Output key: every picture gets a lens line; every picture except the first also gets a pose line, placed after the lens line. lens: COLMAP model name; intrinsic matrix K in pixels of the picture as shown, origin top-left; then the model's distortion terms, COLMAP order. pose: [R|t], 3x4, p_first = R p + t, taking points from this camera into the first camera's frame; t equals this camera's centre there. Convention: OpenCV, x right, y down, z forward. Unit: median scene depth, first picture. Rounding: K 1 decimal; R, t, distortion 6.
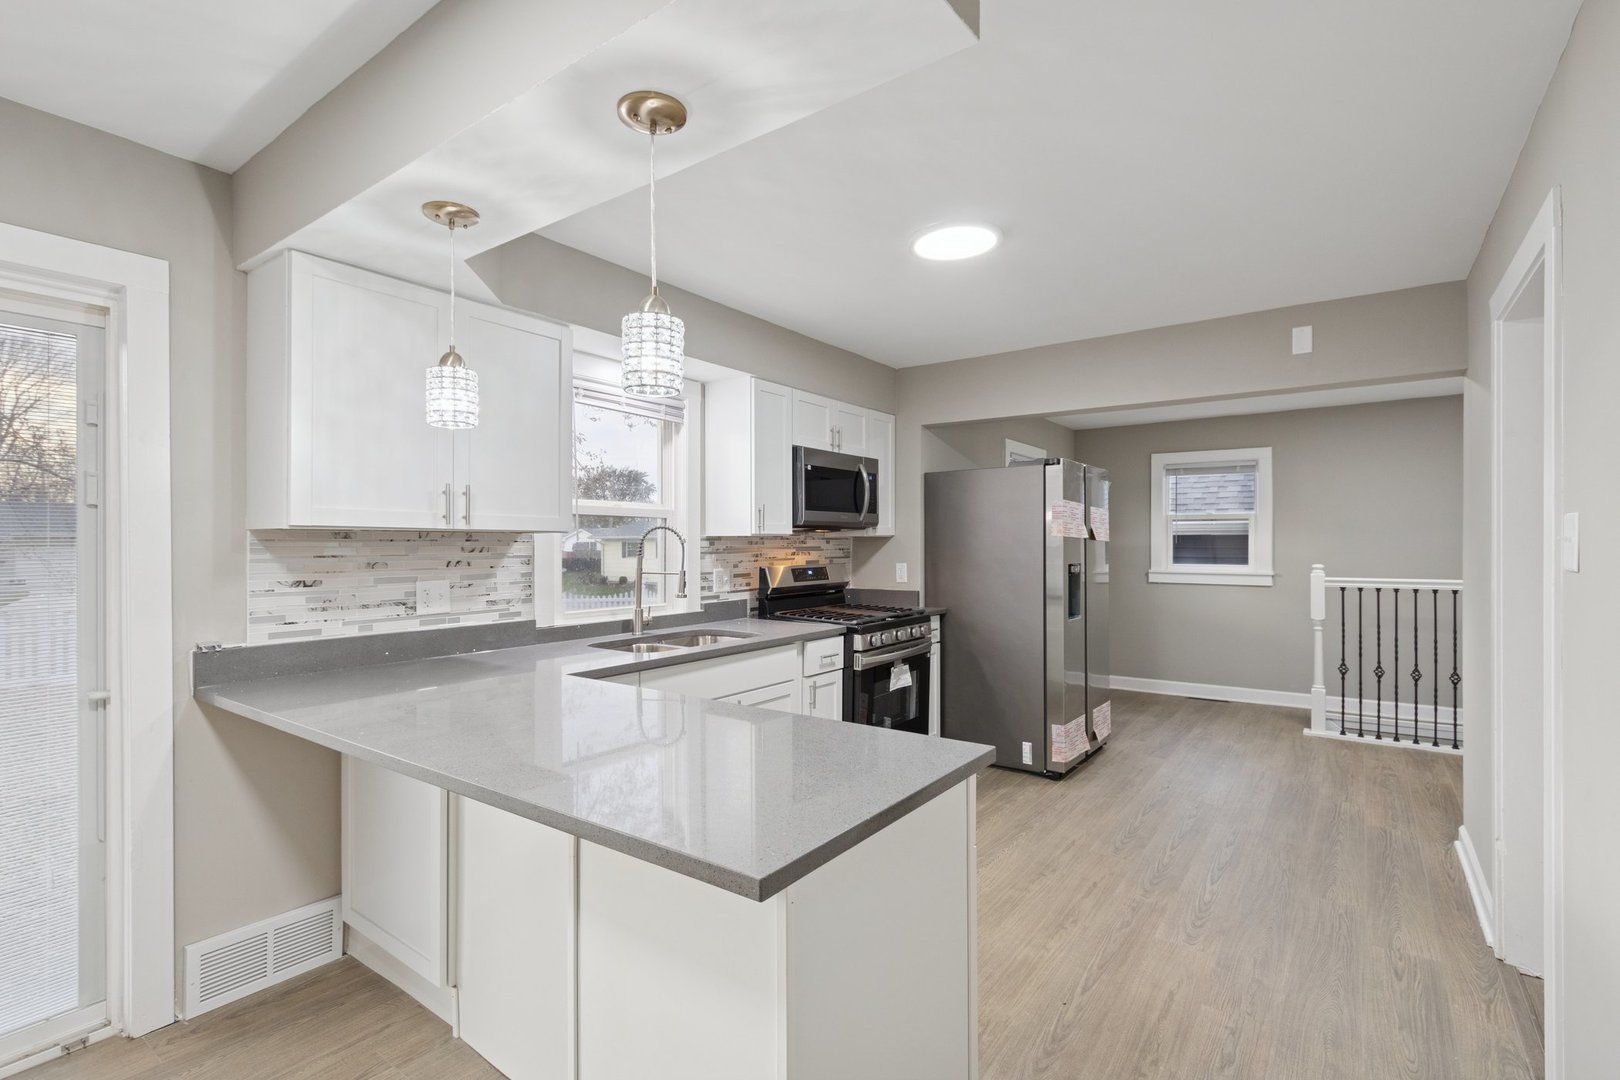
lens RADIAL K [[752.0, 0, 802.5], [0, 752.0, 547.5], [0, 0, 1]] dist [0.011285, -0.005803]
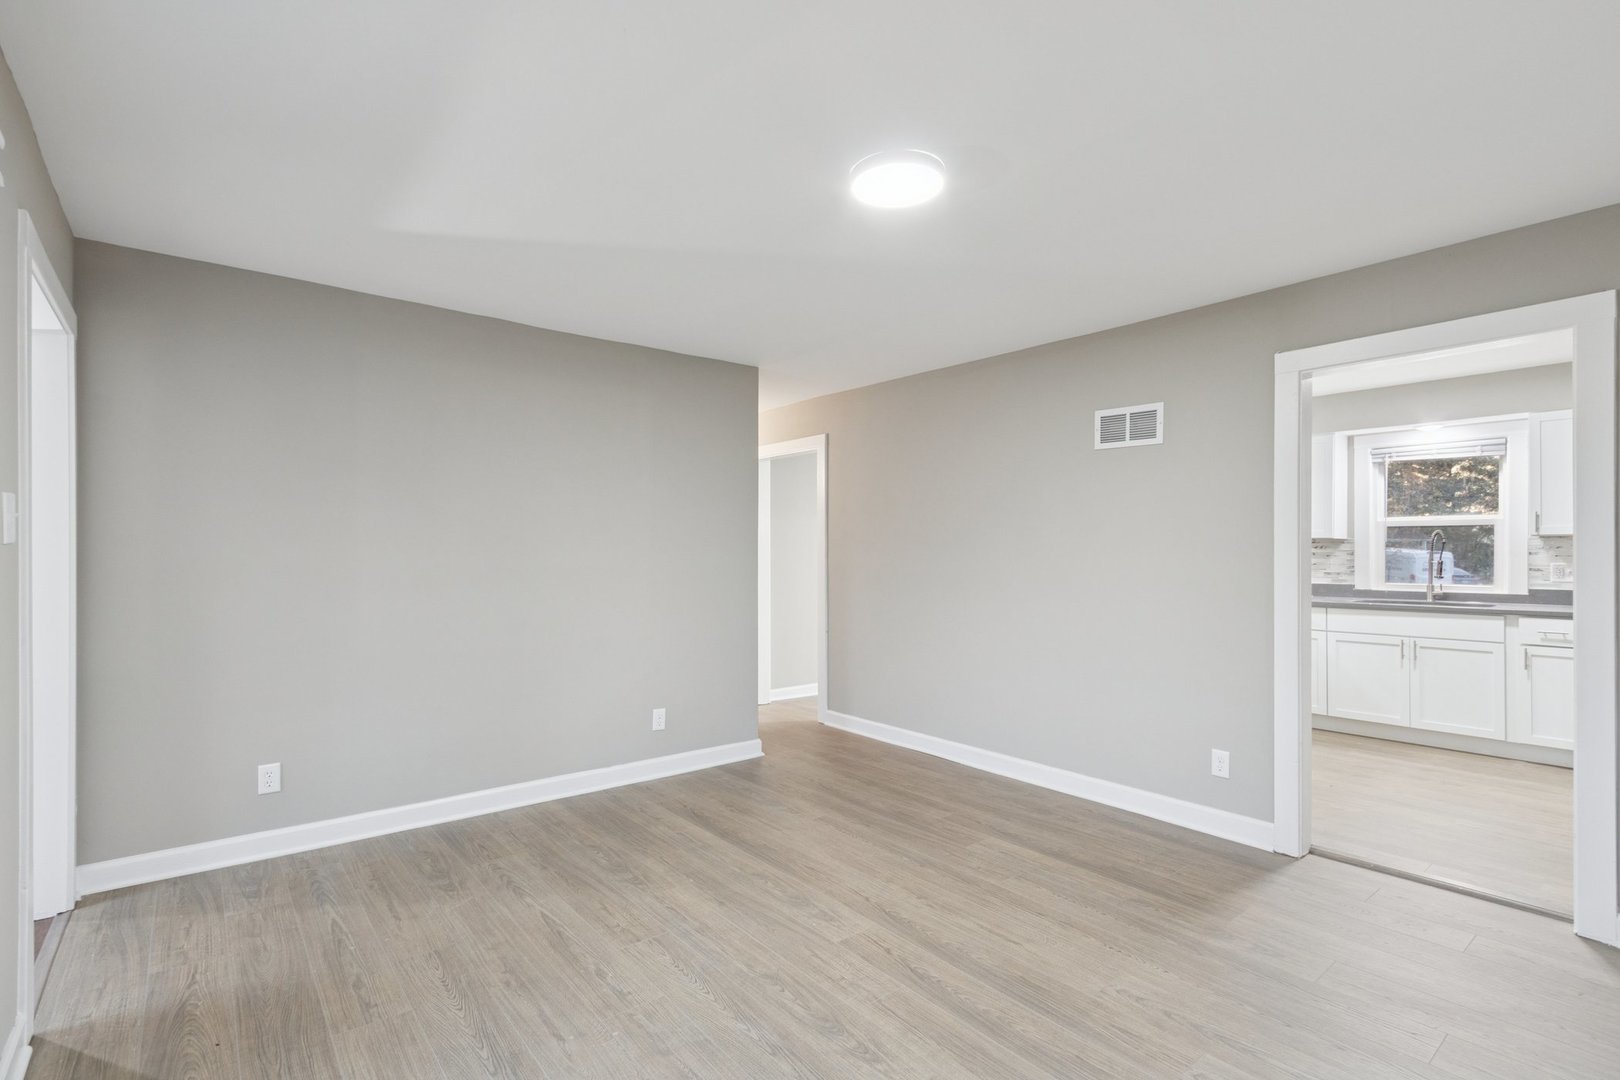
lens RADIAL K [[752.0, 0, 802.5], [0, 752.0, 547.5], [0, 0, 1]] dist [0.011285, -0.005803]
pose [[-0.253441, -0.004520, -0.967340, 1.633025], [-0.005724, 0.999979, -0.003172, 0.015947], [0.967334, 0.004734, -0.253461, 0.134391]]
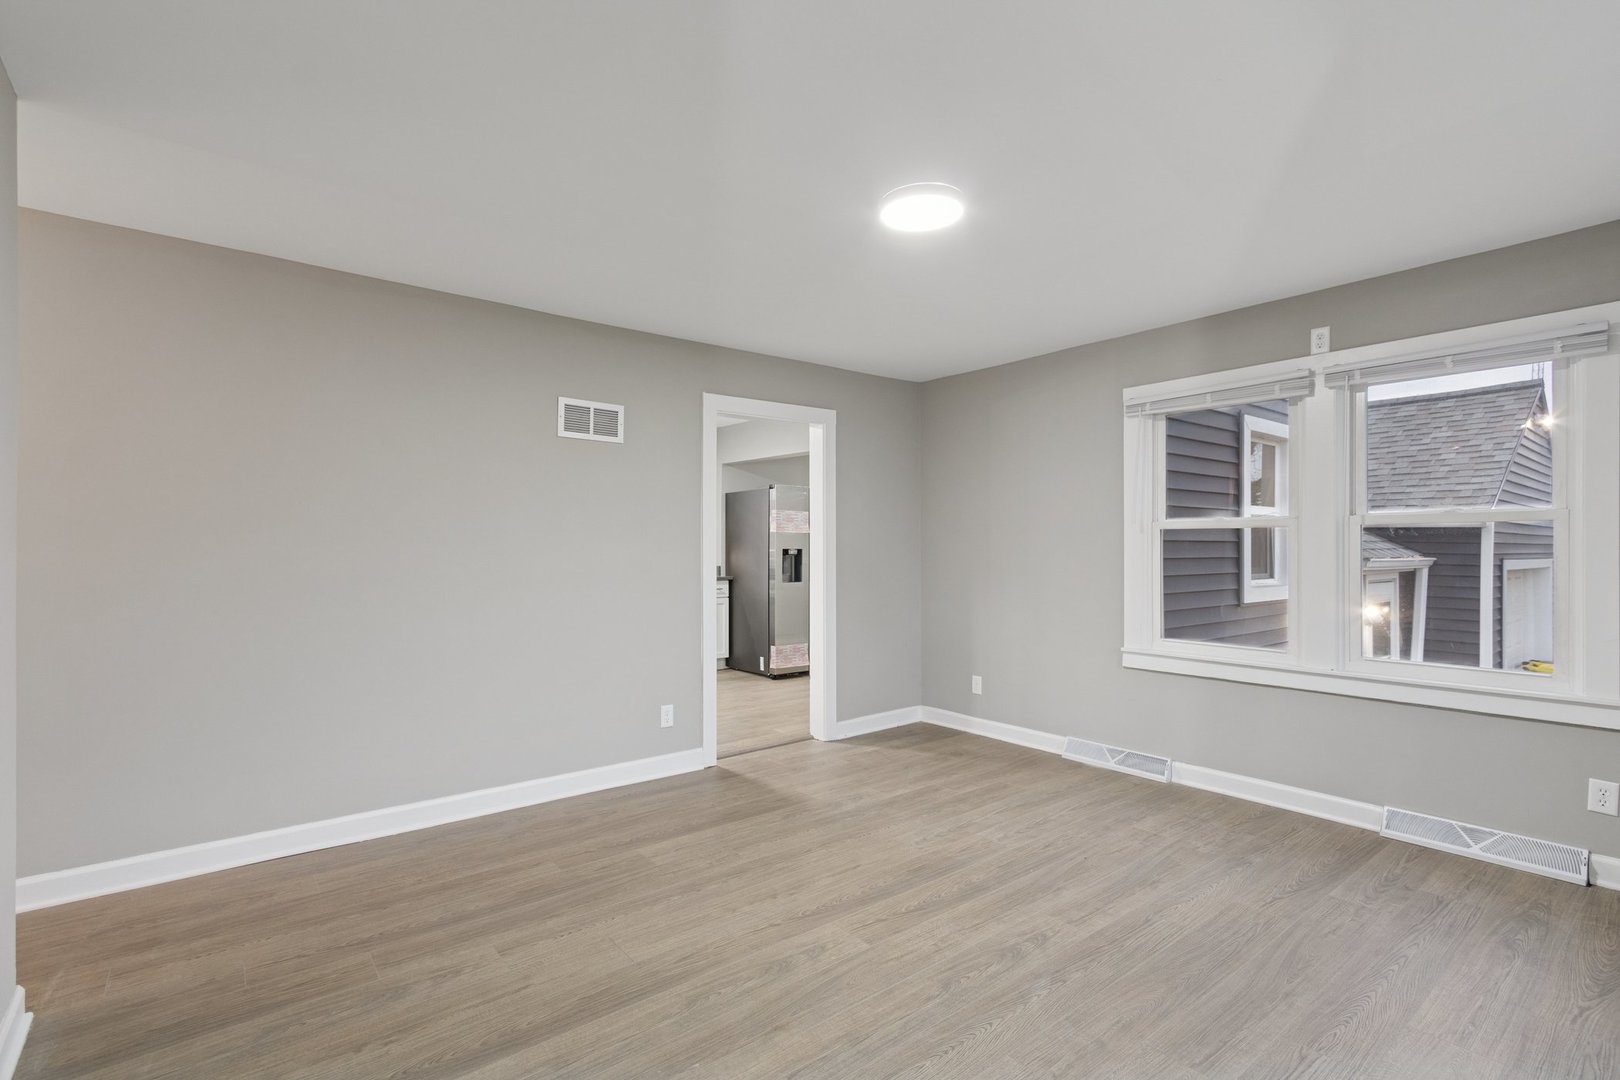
lens RADIAL K [[752.0, 0, 802.5], [0, 752.0, 547.5], [0, 0, 1]] dist [0.011285, -0.005803]
pose [[0.965261, 0.002008, -0.261281, 1.033804], [-0.002310, 0.999997, -0.000850, 0.024931], [0.261279, 0.001424, 0.965262, -0.720602]]
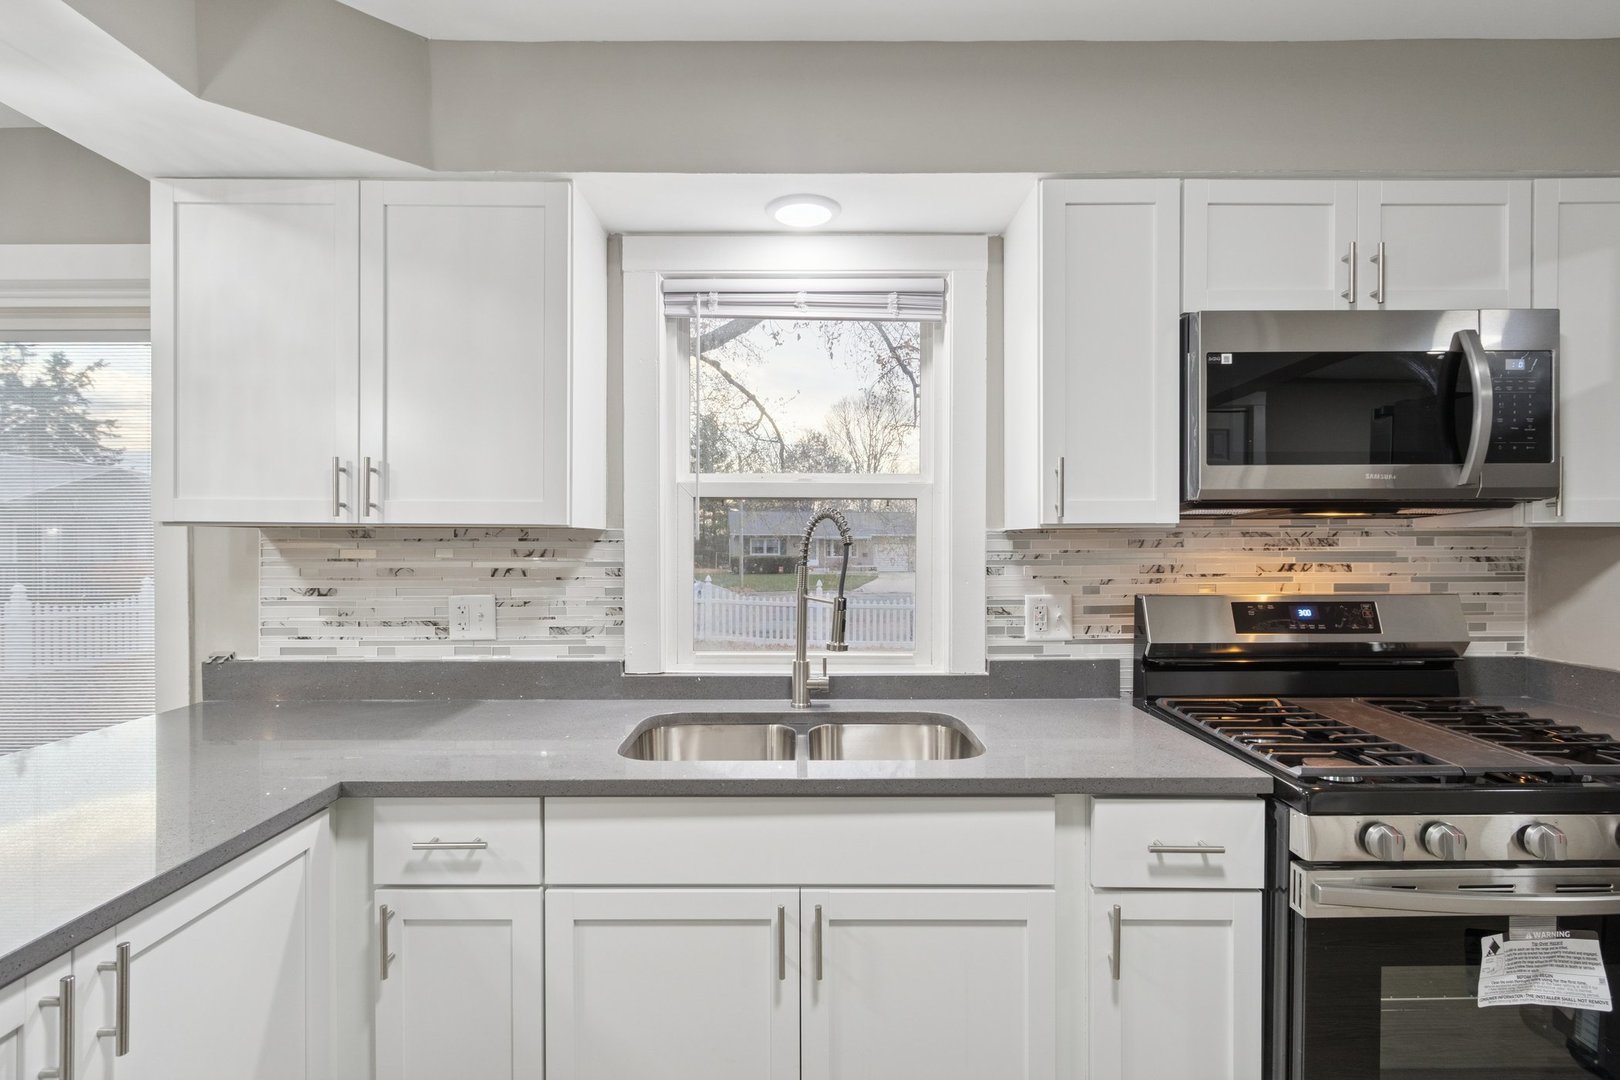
lens RADIAL K [[752.0, 0, 802.5], [0, 752.0, 547.5], [0, 0, 1]] dist [0.011285, -0.005803]
pose [[0.592493, 0.007165, -0.805544, 0.235924], [-0.005079, 0.999974, 0.005158, -0.005980], [0.805560, 0.001036, 0.592514, 0.666758]]
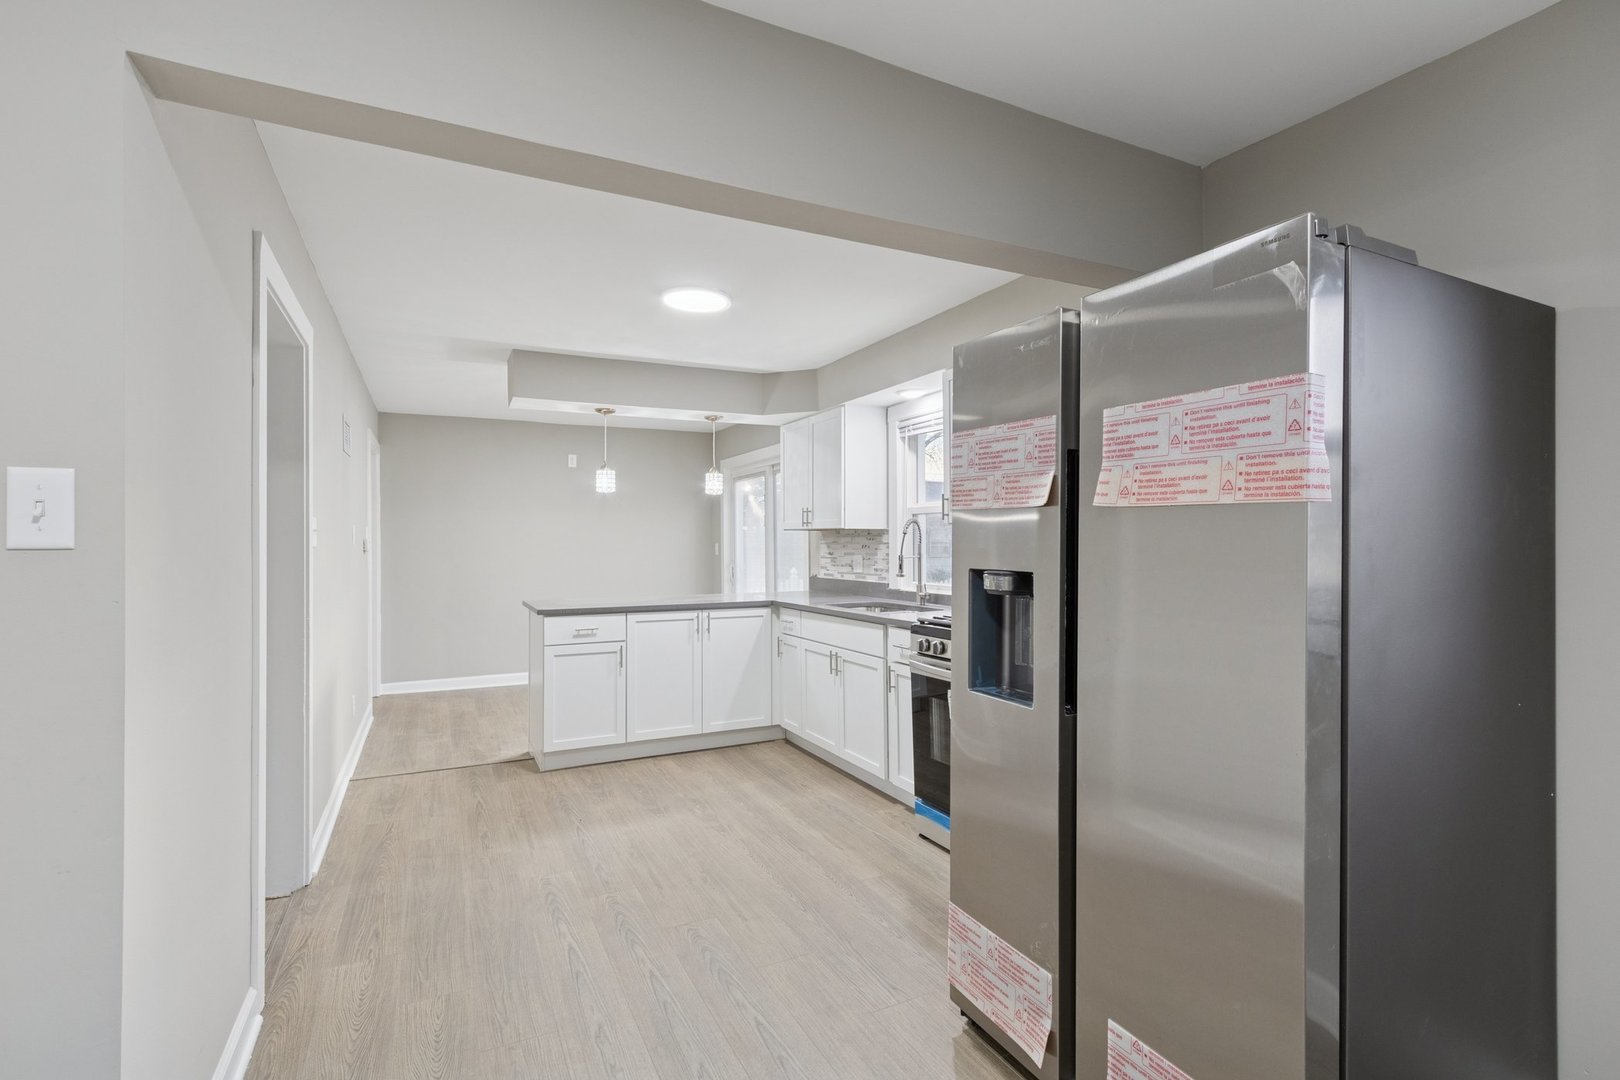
lens RADIAL K [[752.0, 0, 802.5], [0, 752.0, 547.5], [0, 0, 1]] dist [0.011285, -0.005803]
pose [[-0.459708, 0.006668, -0.888045, 1.016776], [-0.001337, 0.999965, 0.008201, 0.007378], [0.888069, 0.004958, -0.459683, 1.412893]]
